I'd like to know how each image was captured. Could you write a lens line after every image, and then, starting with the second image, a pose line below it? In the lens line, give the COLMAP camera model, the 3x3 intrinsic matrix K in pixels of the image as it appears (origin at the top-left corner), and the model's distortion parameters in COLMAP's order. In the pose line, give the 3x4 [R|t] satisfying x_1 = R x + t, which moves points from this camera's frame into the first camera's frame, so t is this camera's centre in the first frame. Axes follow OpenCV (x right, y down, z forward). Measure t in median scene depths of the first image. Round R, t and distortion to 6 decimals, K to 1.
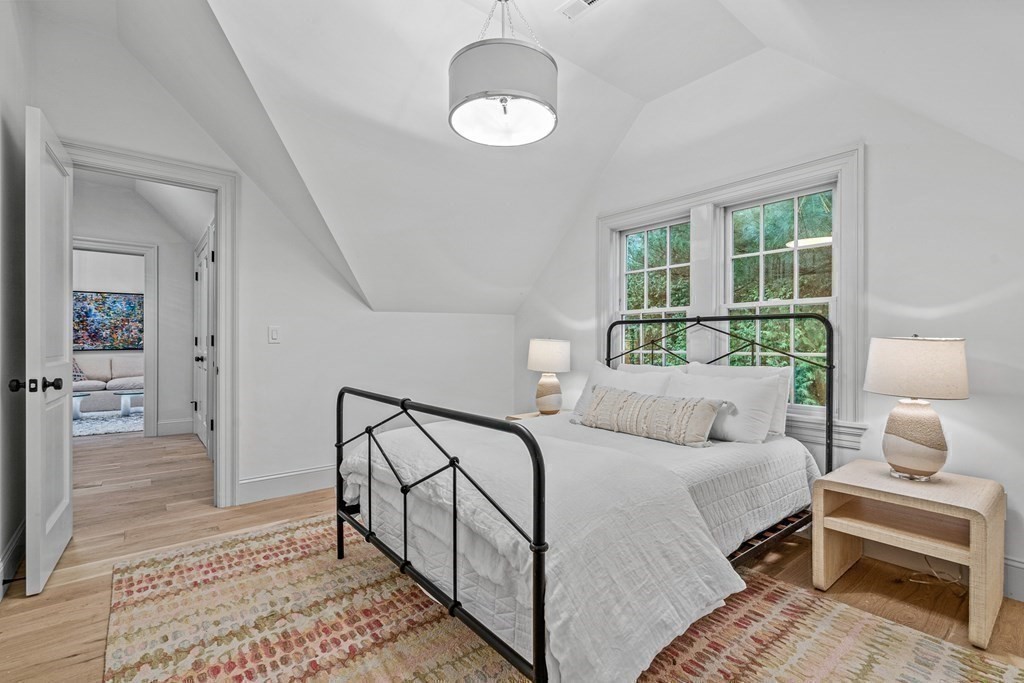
lens RADIAL K [[463.3, 0, 512.0], [0, 463.3, 341.5], [0, 0, 1]] dist [-0.001827, -0.000306]
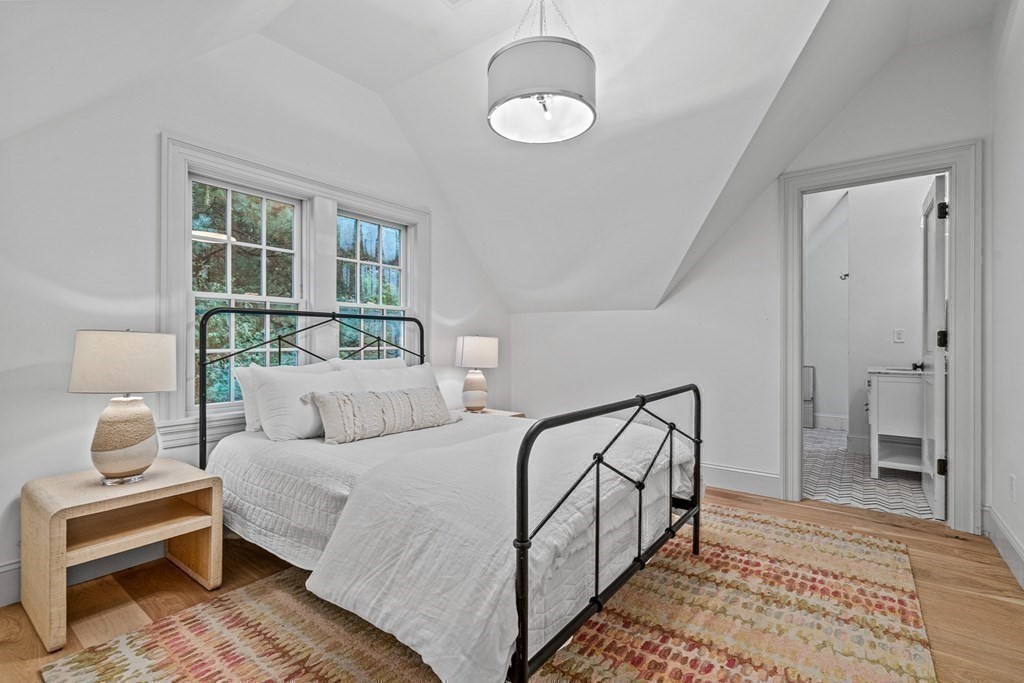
lens RADIAL K [[470.0, 0, 517.6], [0, 470.0, 341.6], [0, 0, 1]] dist [-0.001182, -0.000239]
pose [[-0.251634, -0.002722, 0.967819, -0.727215], [-0.004241, 0.999990, 0.001710, 0.005397], [-0.967813, -0.003674, -0.251643, 0.960633]]
